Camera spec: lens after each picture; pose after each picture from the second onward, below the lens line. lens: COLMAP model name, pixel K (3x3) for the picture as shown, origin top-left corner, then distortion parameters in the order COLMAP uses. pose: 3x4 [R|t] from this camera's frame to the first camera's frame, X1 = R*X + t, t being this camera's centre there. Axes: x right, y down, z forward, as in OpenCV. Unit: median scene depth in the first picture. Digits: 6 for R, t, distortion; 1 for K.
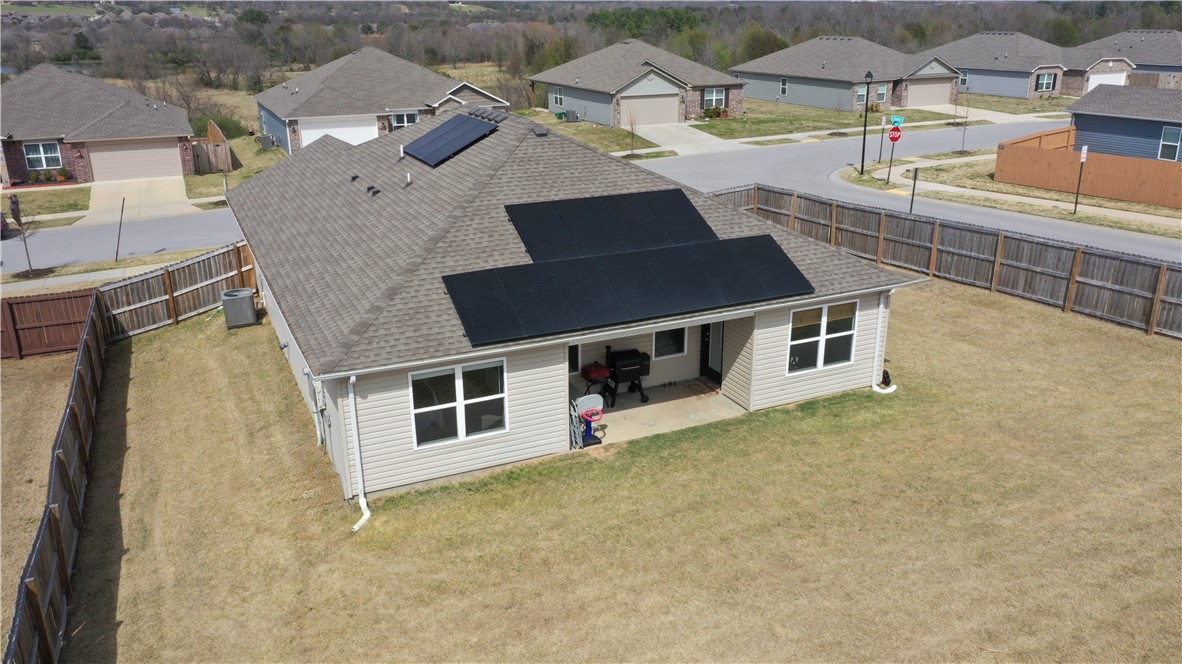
lens RADIAL K [[925.3, 0, 590.8], [0, 925.3, 333.8], [0, 0, 1]] dist [-0.015552, -0.006751]
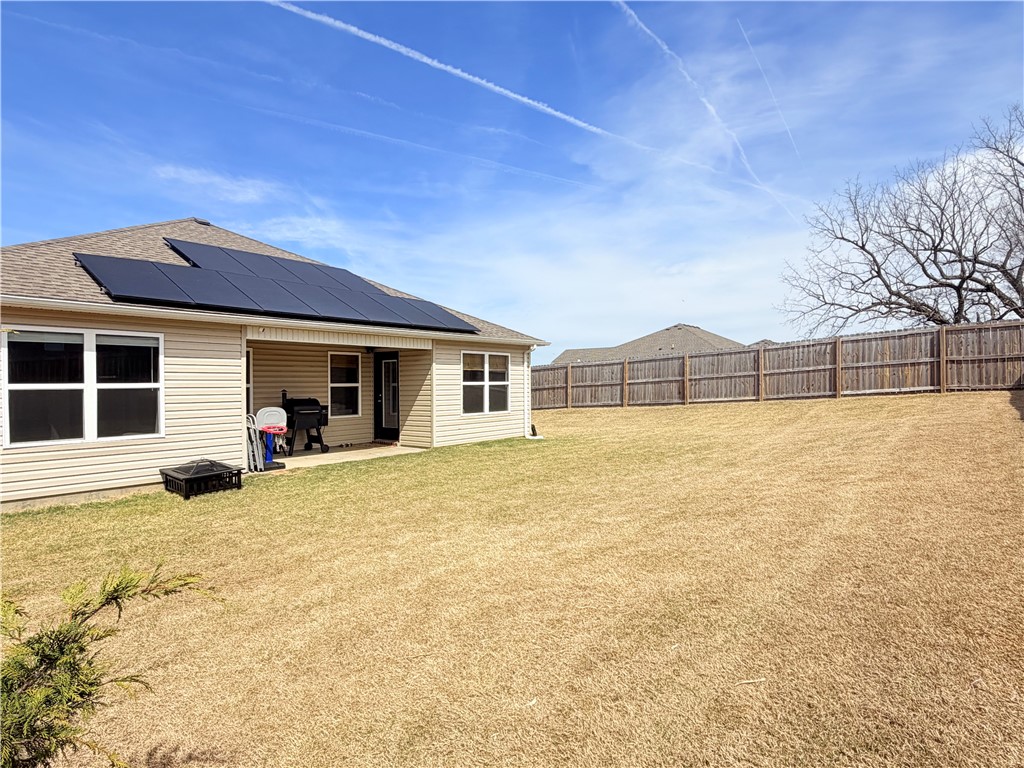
lens RADIAL K [[576.3, 0, 507.4], [0, 576.3, 386.6], [0, 0, 1]] dist [-0.002151, -0.000407]
pose [[0.896742, -0.003552, 0.442539, -0.037978], [0.150181, 0.943071, -0.296752, 0.219802], [-0.416292, 0.332572, 0.846225, 0.393829]]
